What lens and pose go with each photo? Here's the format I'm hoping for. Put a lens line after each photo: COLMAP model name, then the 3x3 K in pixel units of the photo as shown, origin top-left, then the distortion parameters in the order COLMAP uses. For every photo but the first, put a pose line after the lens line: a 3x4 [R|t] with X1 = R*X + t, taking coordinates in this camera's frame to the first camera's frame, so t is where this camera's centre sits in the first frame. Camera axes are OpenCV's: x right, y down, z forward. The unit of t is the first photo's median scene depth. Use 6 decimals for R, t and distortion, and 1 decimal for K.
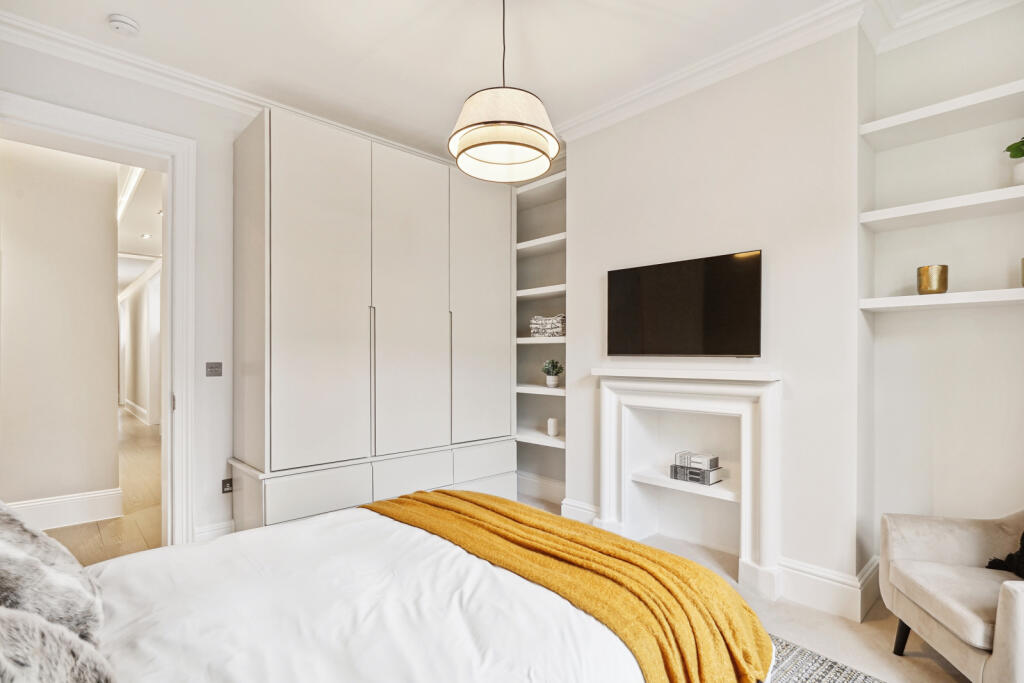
lens RADIAL K [[476.4, 0, 512.0], [0, 476.4, 341.5], [0, 0, 1]] dist [0.000405, 0.000127]
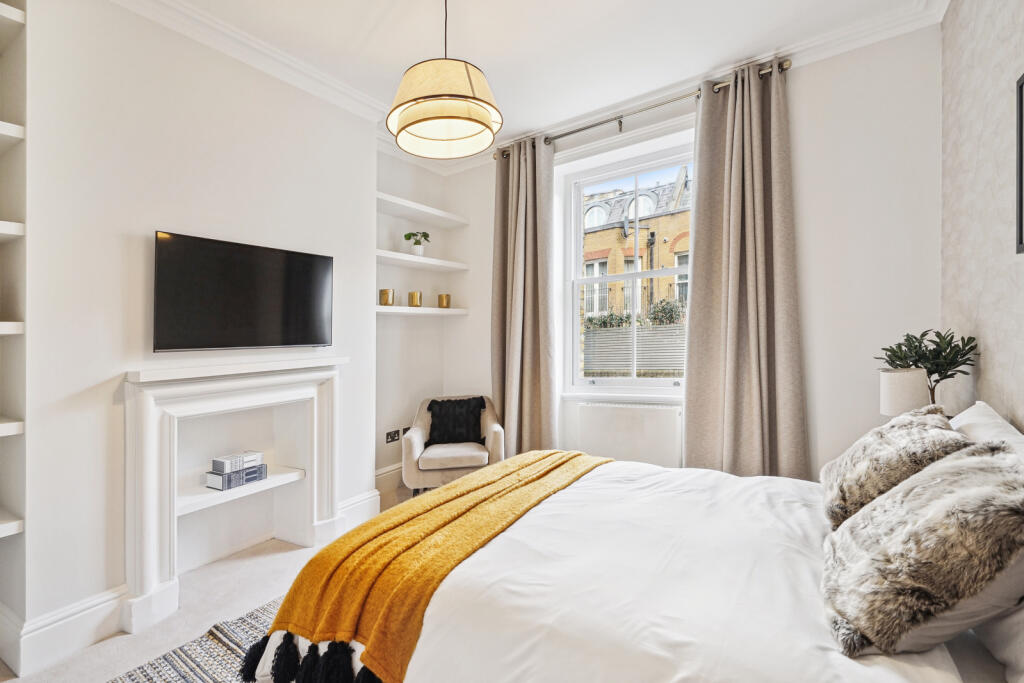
lens RADIAL K [[476.4, 0, 512.0], [0, 476.4, 341.5], [0, 0, 1]] dist [0.000405, 0.000127]
pose [[-0.227393, -0.000169, 0.973803, -0.846863], [0.011772, 0.999926, 0.002923, 0.026698], [-0.973732, 0.012129, -0.227375, 0.920586]]
